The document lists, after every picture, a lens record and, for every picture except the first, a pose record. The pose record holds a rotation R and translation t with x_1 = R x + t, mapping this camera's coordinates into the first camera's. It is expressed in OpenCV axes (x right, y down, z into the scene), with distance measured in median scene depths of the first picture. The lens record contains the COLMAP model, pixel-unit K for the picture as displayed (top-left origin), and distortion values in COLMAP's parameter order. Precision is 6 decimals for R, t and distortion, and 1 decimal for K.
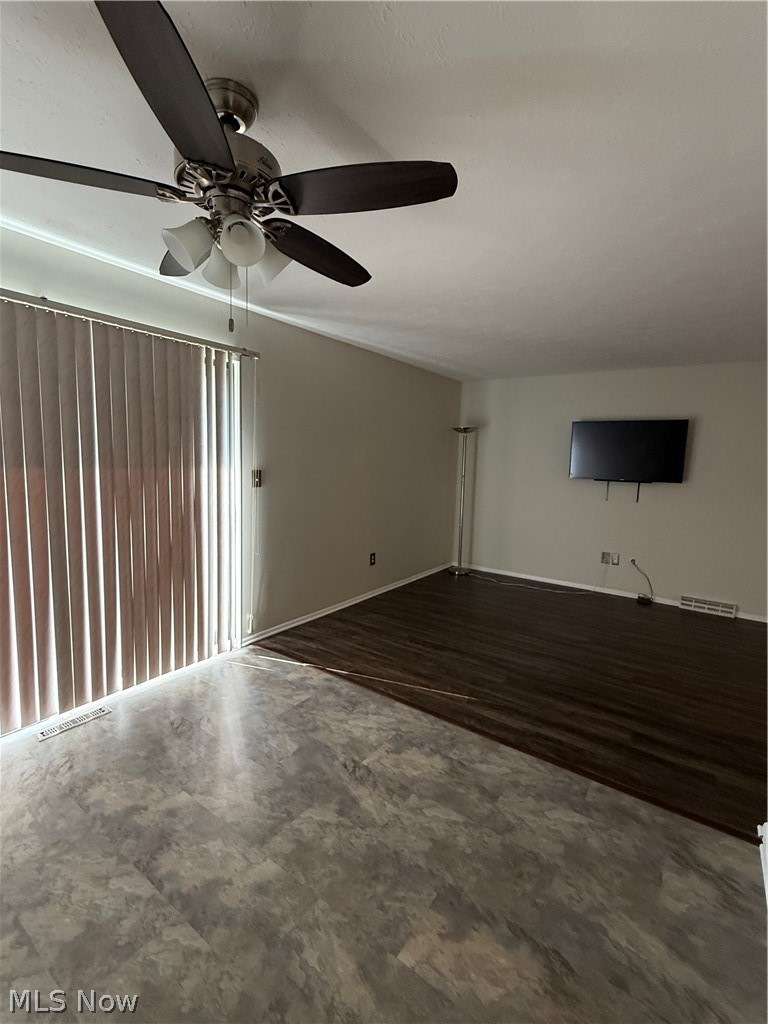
lens RADIAL K [[462.4, 0, 384.8], [0, 462.4, 512.1], [0, 0, 1]] dist [-0.000722, 0.000214]
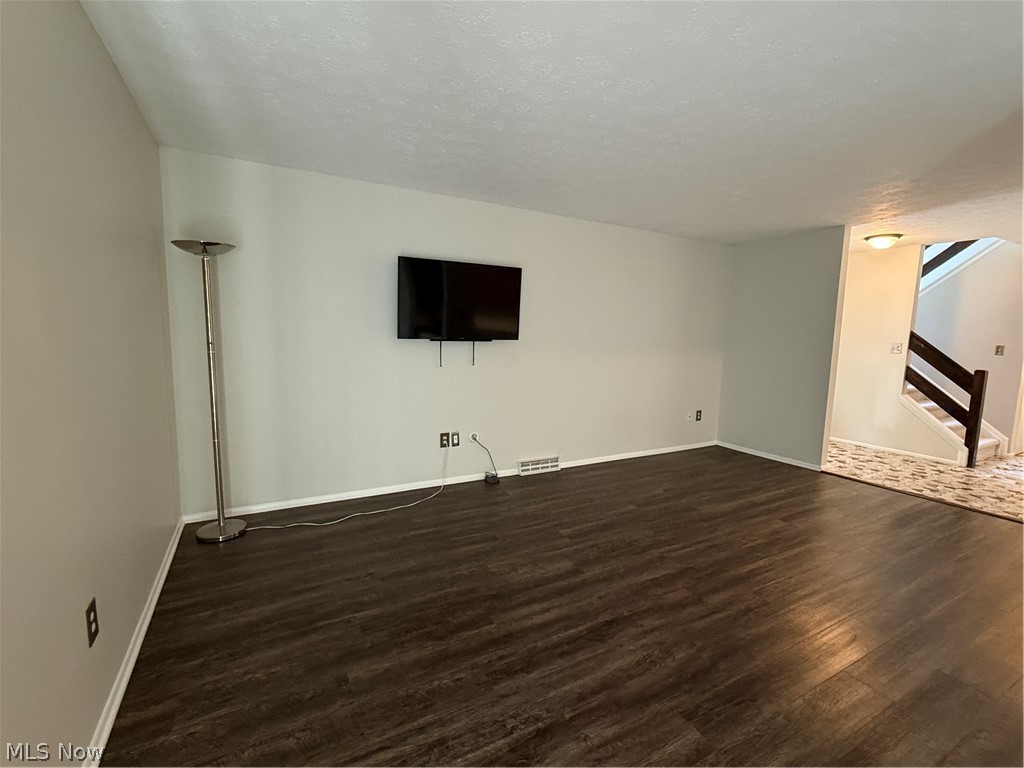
lens RADIAL K [[462.4, 0, 511.9], [0, 462.4, 385.1], [0, 0, 1]] dist [-0.000722, 0.000214]
pose [[0.432853, -0.129332, 0.892139, -0.167800], [0.093987, 0.990736, 0.098024, -0.063124], [-0.896551, 0.041420, 0.440999, 0.627456]]
